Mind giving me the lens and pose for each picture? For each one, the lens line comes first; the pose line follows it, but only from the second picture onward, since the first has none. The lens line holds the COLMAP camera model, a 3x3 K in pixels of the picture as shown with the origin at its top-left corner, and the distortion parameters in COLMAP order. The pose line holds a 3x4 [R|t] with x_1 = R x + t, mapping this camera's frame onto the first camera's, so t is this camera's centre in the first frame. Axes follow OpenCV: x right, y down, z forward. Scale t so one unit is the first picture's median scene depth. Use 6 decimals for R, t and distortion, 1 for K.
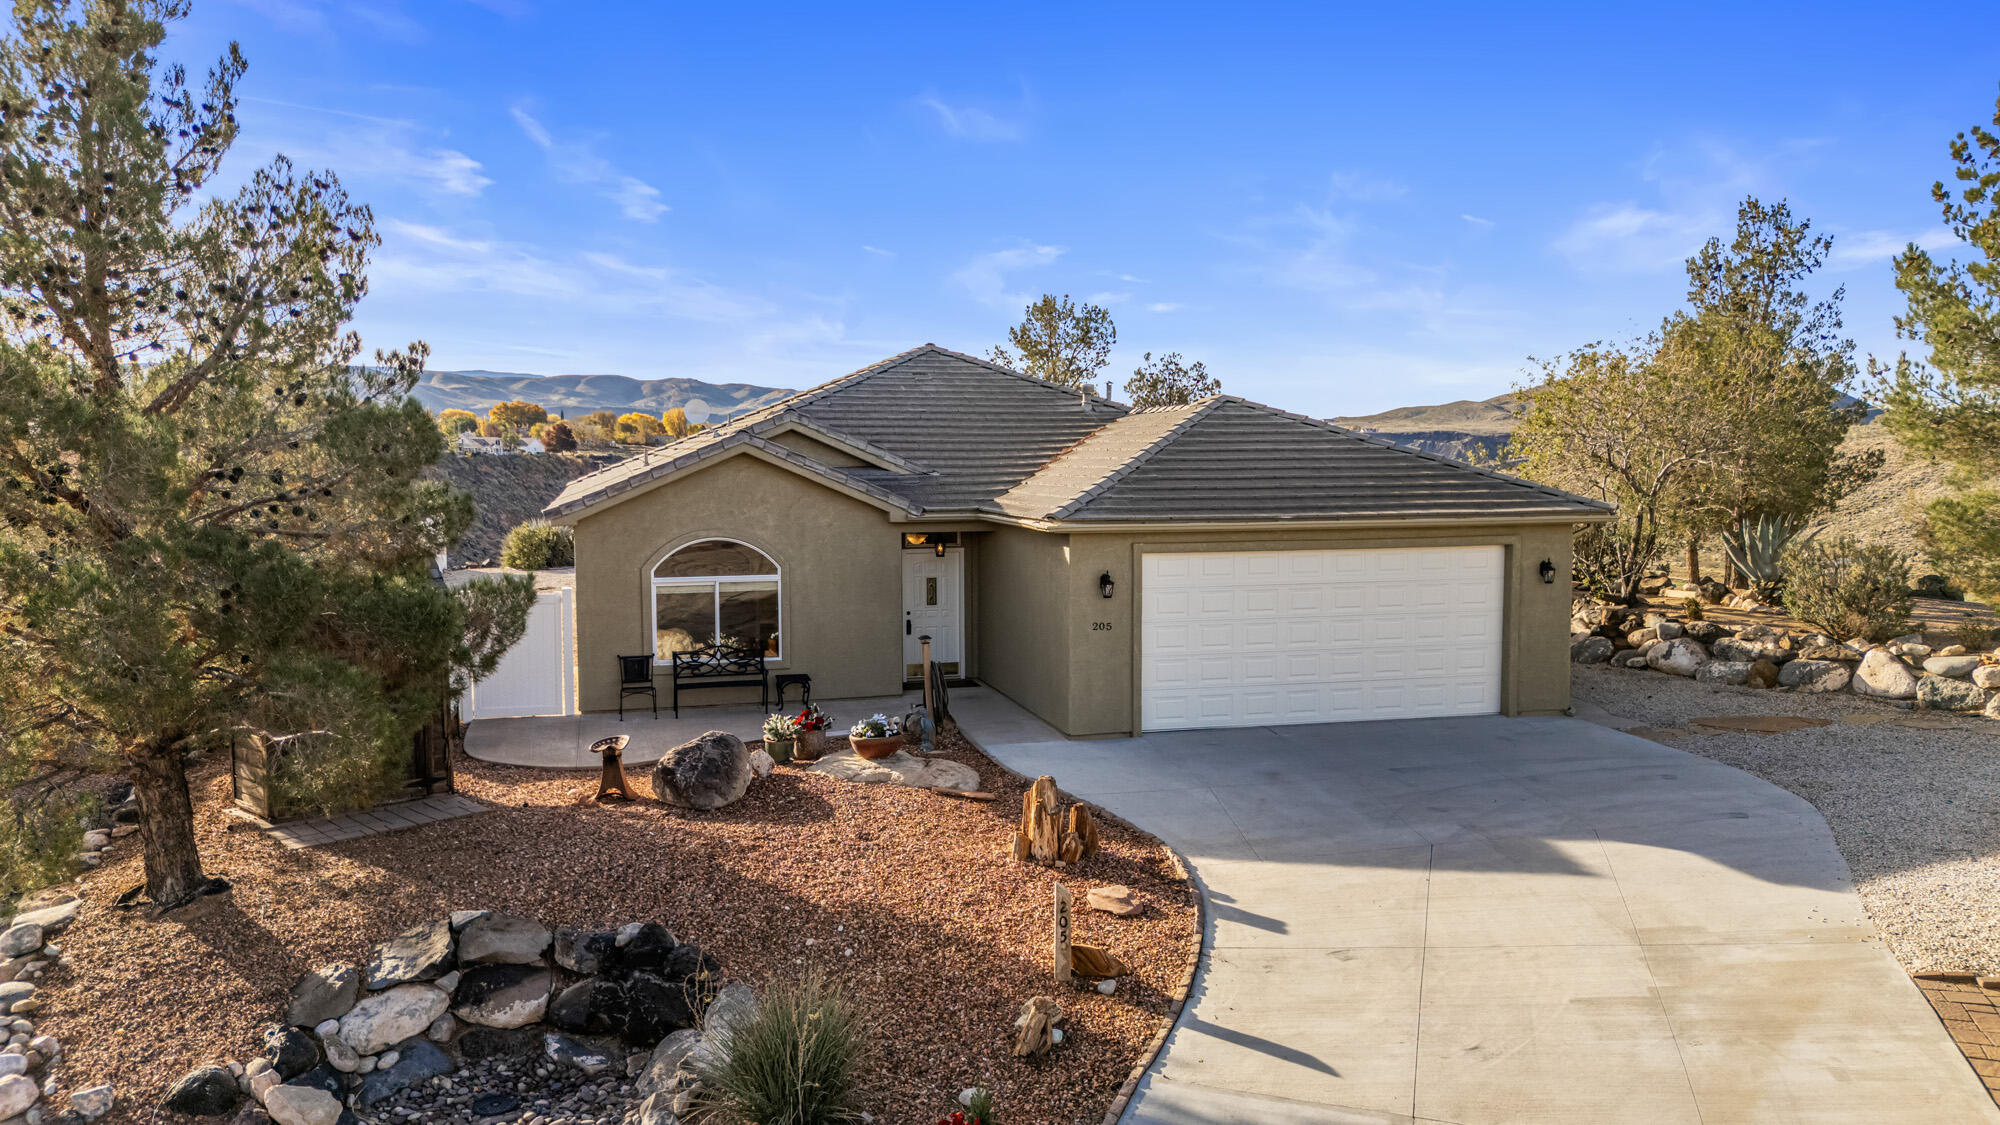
lens RADIAL K [[1459.3, 0, 1007.2], [0, 1459.3, 568.9], [0, 0, 1]] dist [0.079881, -0.077466]
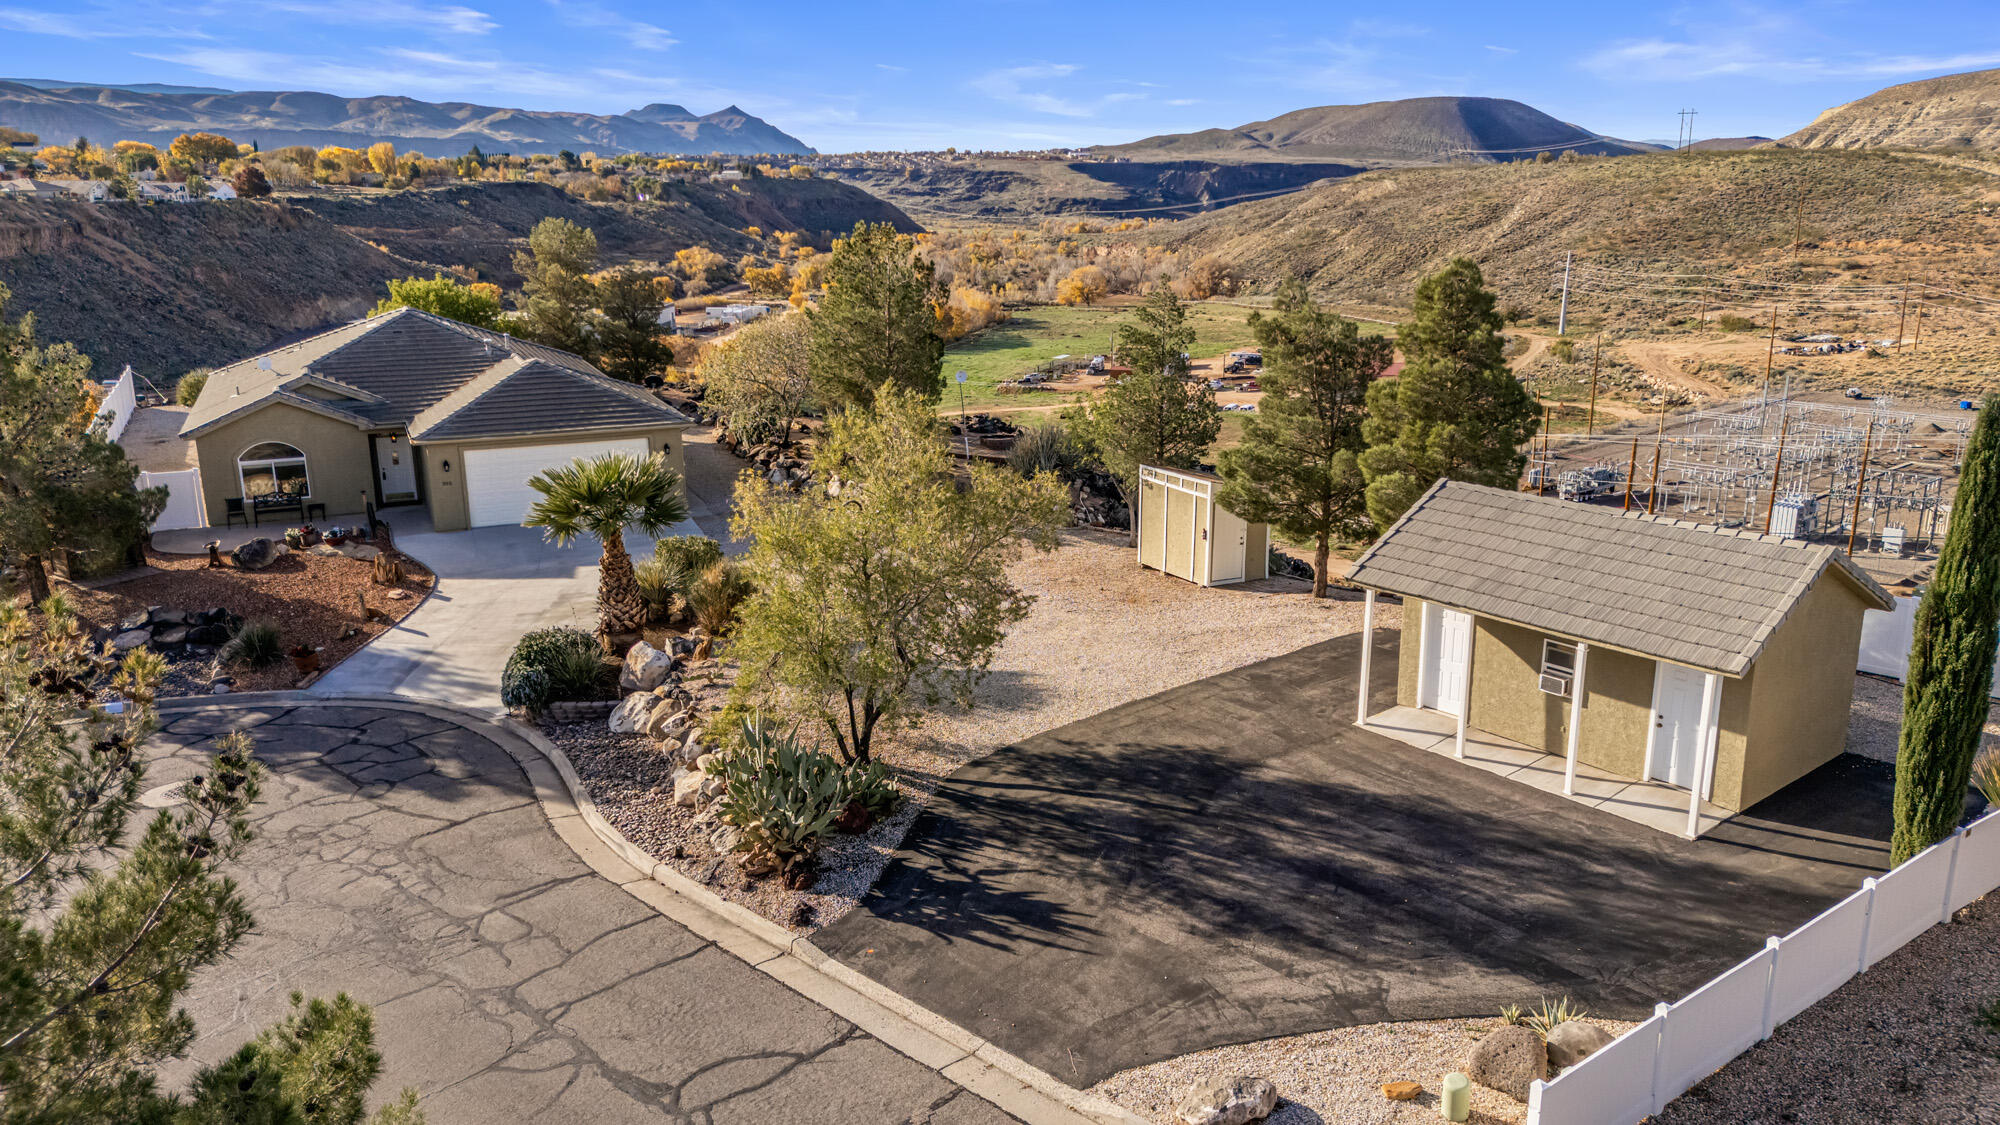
lens RADIAL K [[1455.9, 0, 1007.0], [0, 1455.9, 568.7], [0, 0, 1]] dist [0.074040, -0.077362]
pose [[0.987280, -0.042428, 0.153225, 0.723228], [0.014316, 0.983544, 0.180098, -0.292227], [-0.158345, -0.175614, 0.971641, -1.773795]]
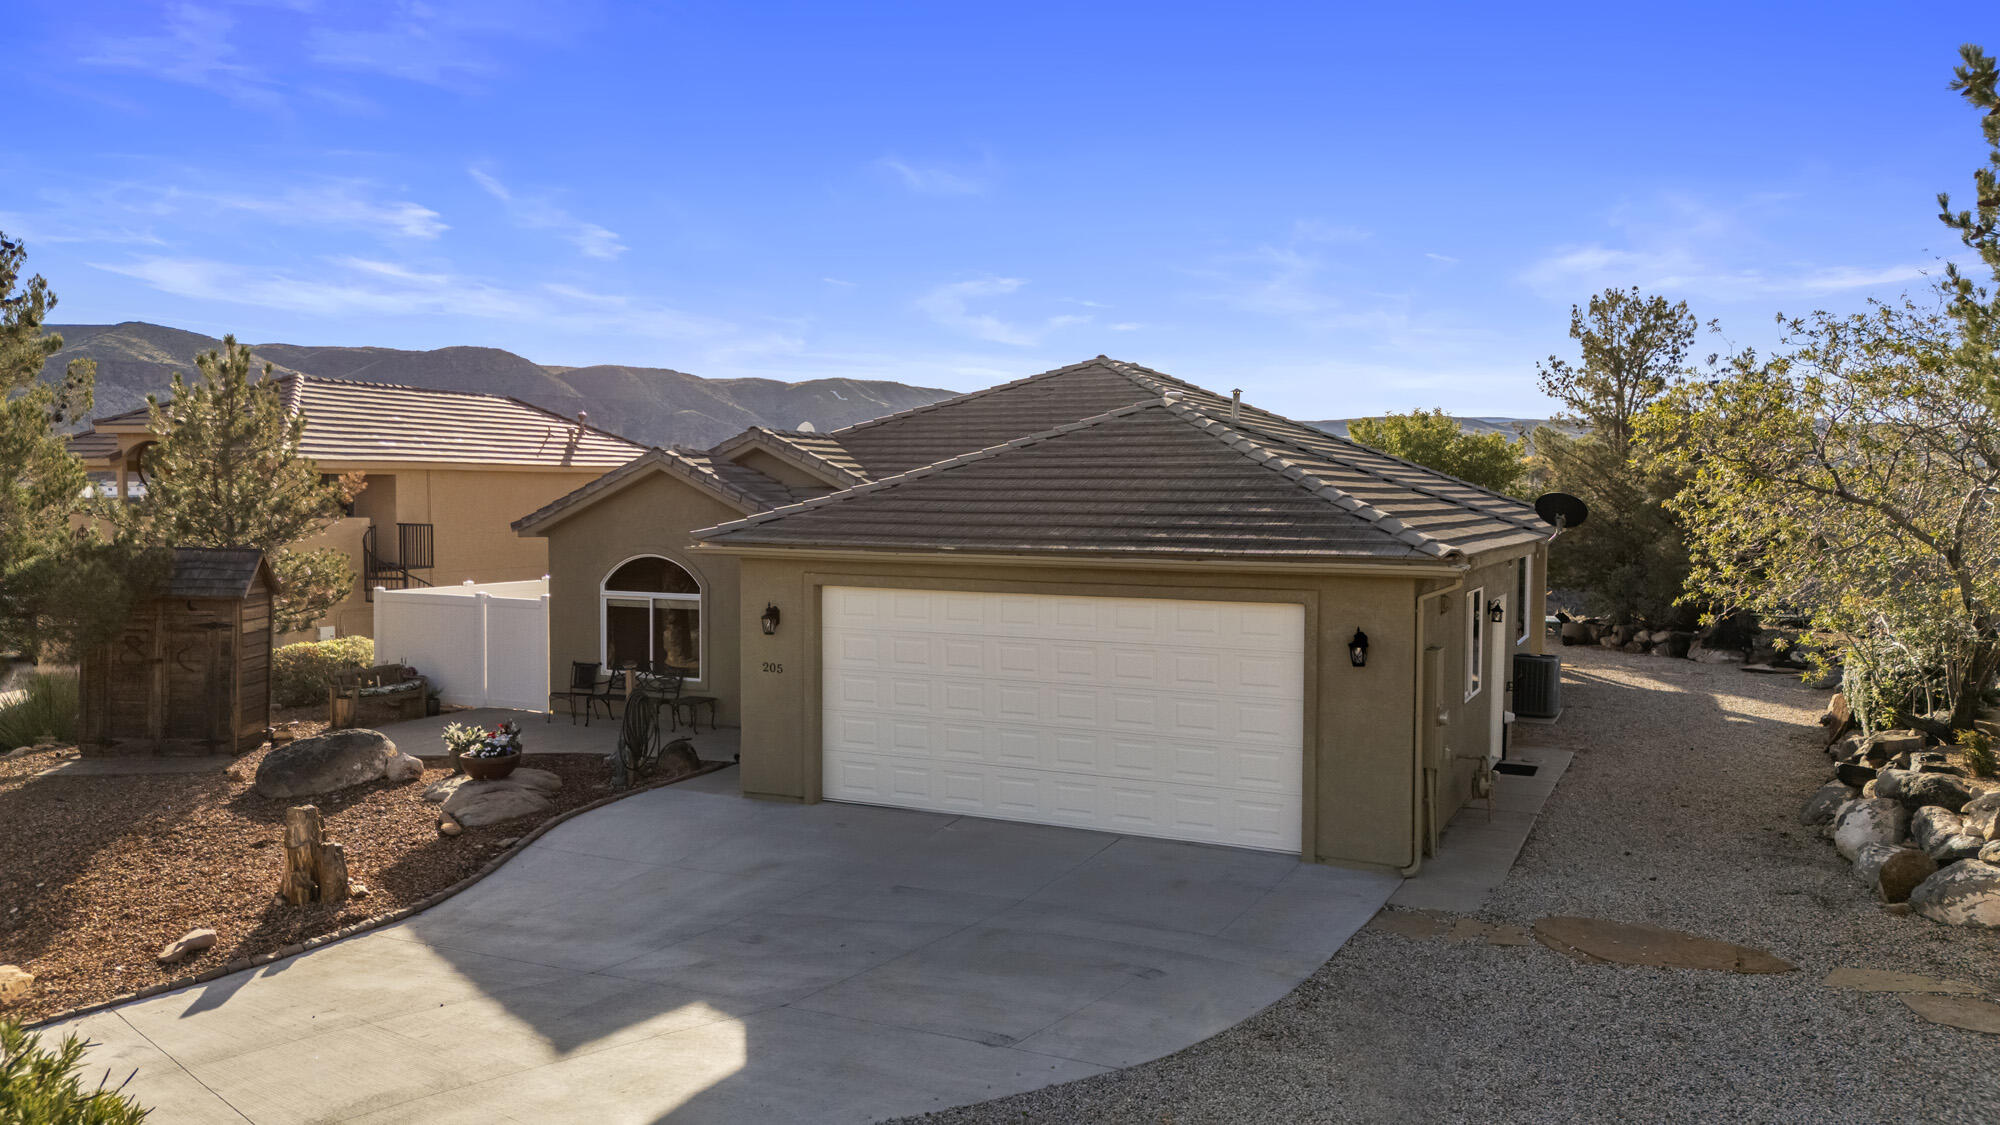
lens RADIAL K [[1455.9, 0, 1007.0], [0, 1455.9, 568.7], [0, 0, 1]] dist [0.074040, -0.077362]
pose [[0.754714, 0.039913, -0.654839, 0.913310], [-0.060863, 0.998103, -0.009311, -0.023908], [0.653225, 0.046882, 0.755711, 0.550680]]
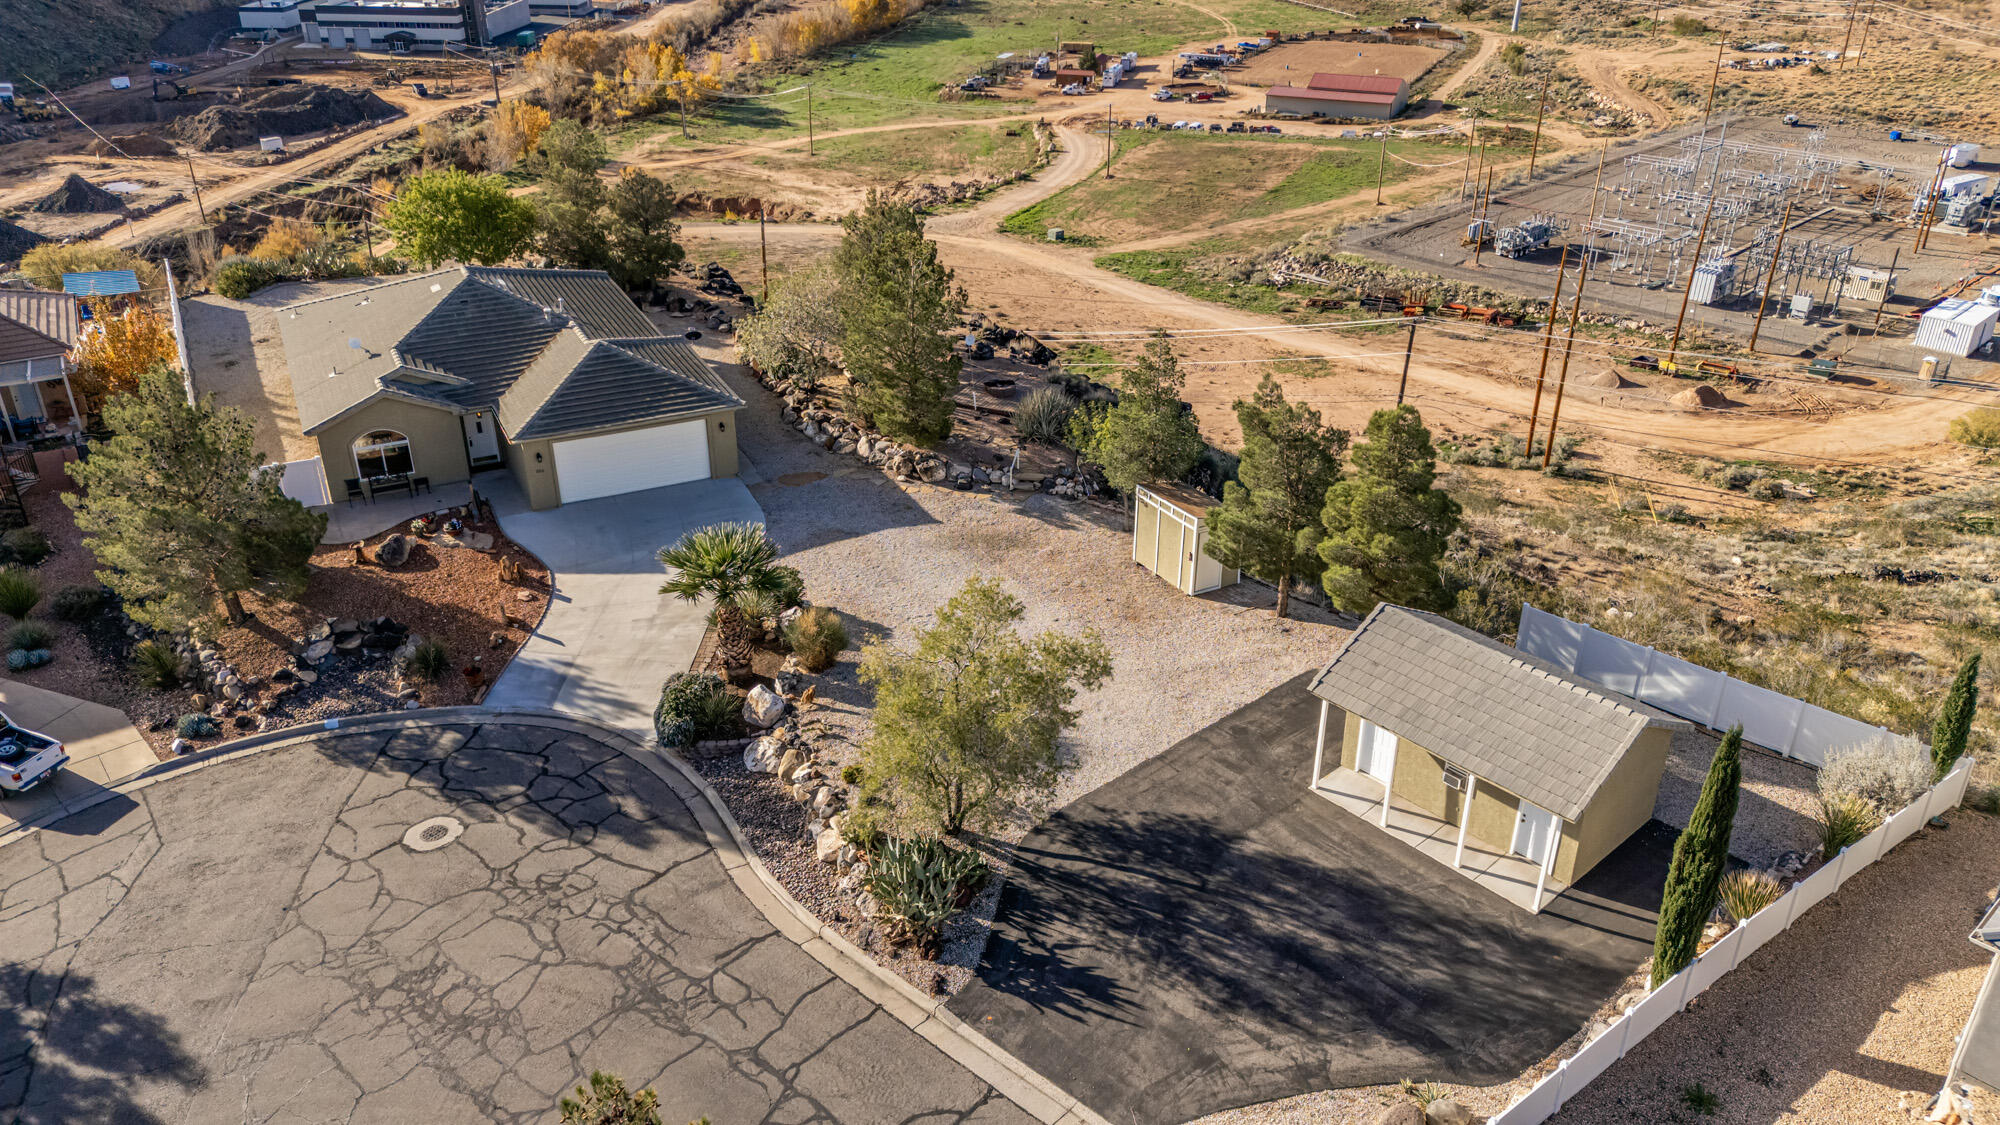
lens RADIAL K [[1456.5, 0, 1006.2], [0, 1456.5, 565.4], [0, 0, 1]] dist [0.077806, -0.091131]
pose [[0.979452, -0.084090, 0.183311, 0.497224], [0.006267, 0.921179, 0.389088, -1.060614], [-0.201581, -0.379944, 0.902778, -2.100845]]
